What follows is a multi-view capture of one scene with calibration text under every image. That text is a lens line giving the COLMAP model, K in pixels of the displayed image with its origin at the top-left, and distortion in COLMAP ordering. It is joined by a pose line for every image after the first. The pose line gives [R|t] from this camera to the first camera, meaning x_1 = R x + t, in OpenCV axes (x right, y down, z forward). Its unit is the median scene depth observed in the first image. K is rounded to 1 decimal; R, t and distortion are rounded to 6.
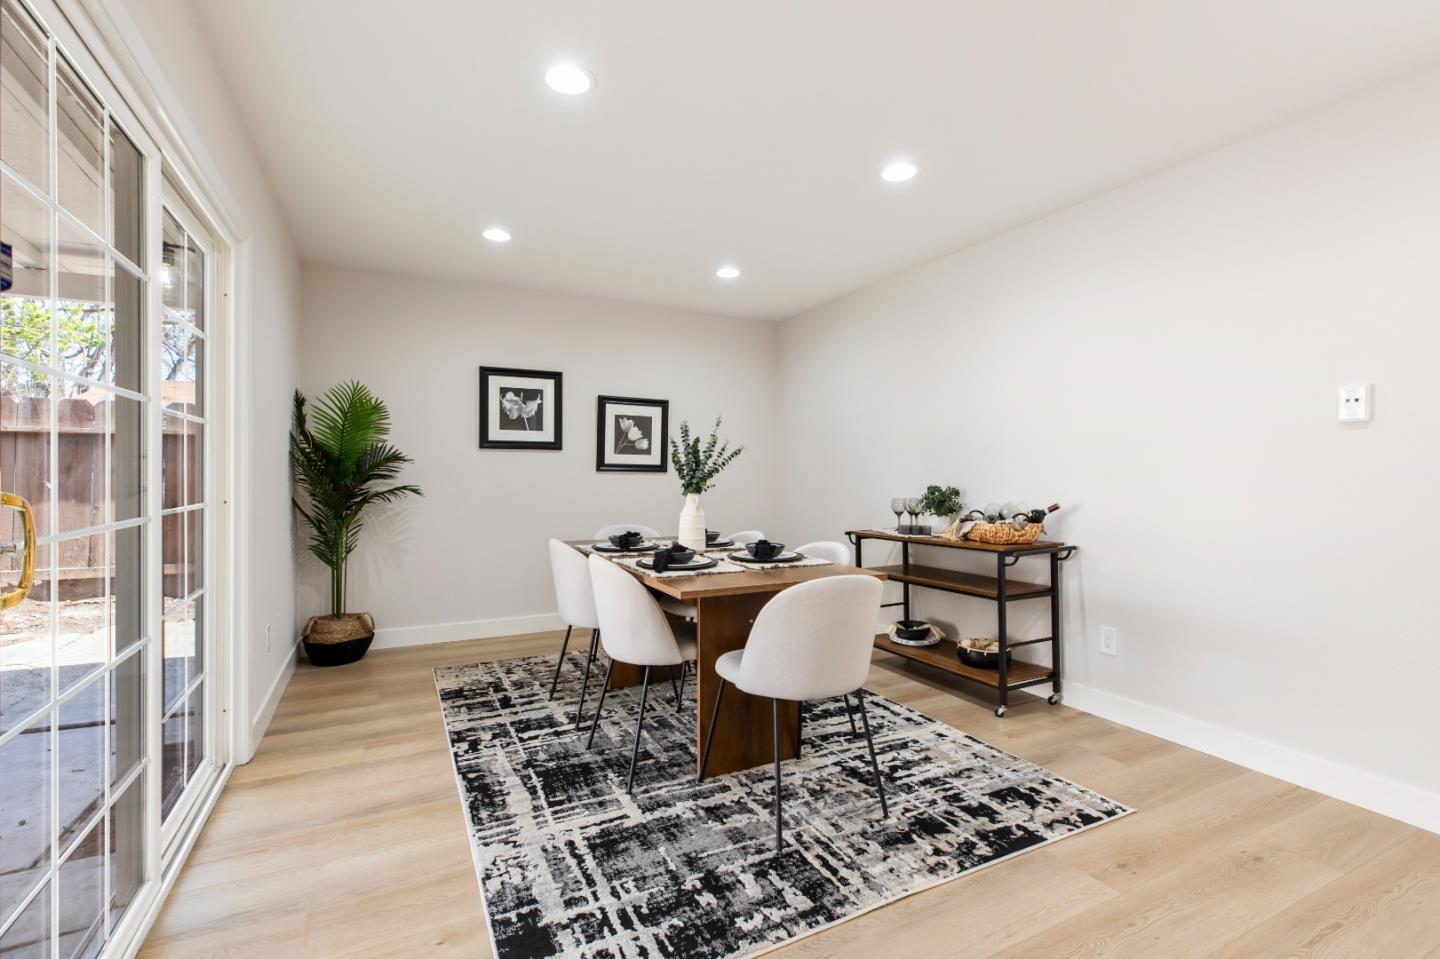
lens RADIAL K [[655.1, 0, 718.0], [0, 655.1, 475.7], [0, 0, 1]] dist [-0.004045, -0.001424]
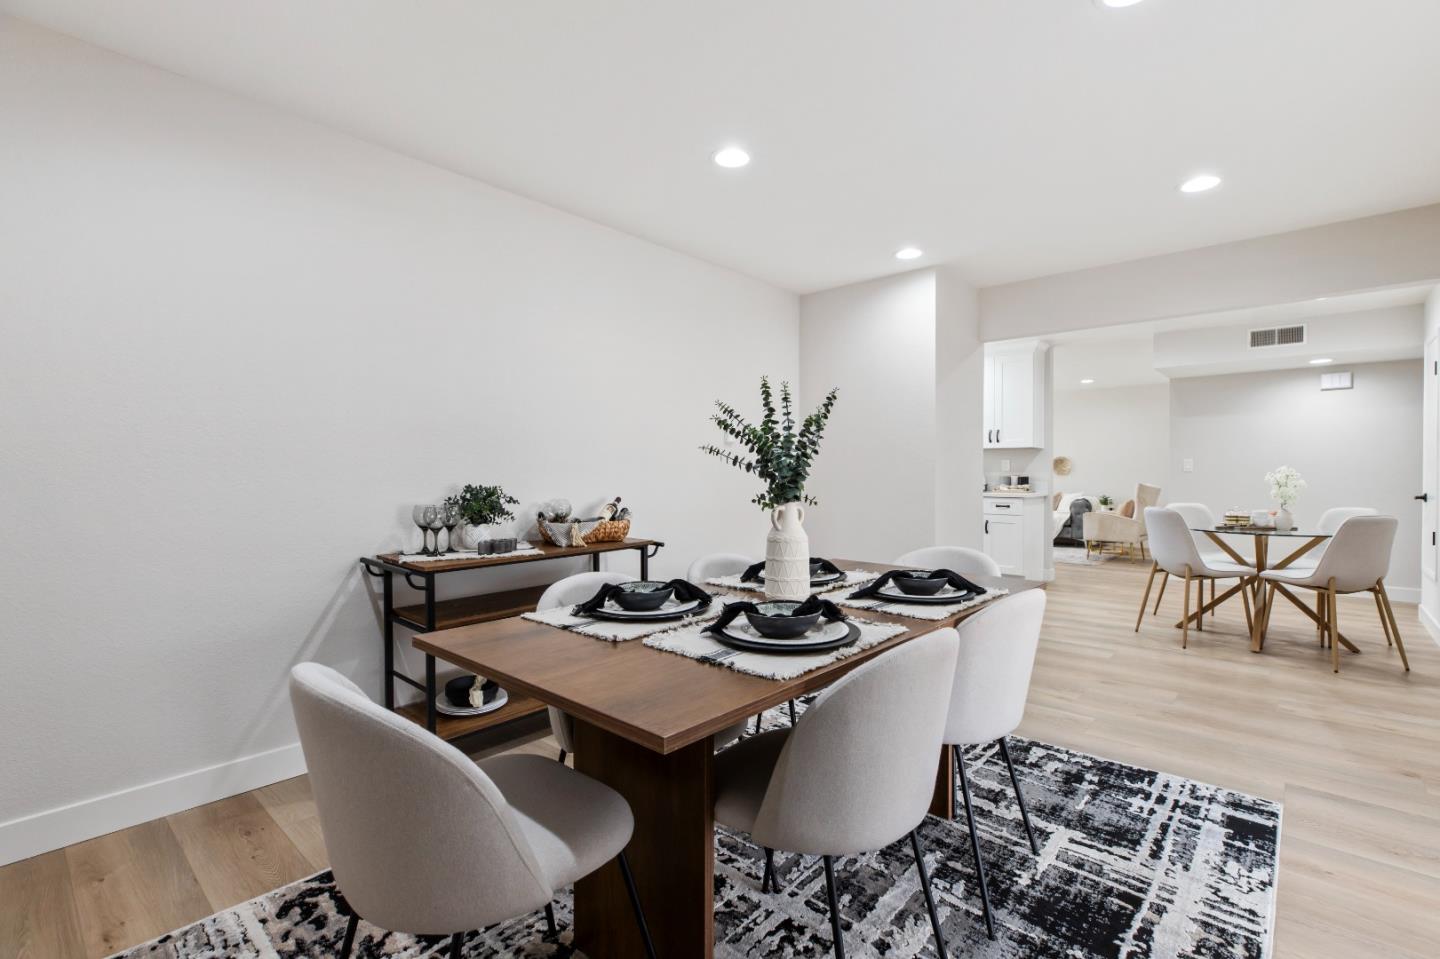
lens RADIAL K [[655.1, 0, 721.2], [0, 655.1, 476.5], [0, 0, 1]] dist [-0.004045, -0.001424]
pose [[-0.369514, -0.006683, 0.929201, -0.869203], [0.001595, 0.999968, 0.007826, -0.000943], [-0.929224, 0.004374, -0.369491, 1.927144]]
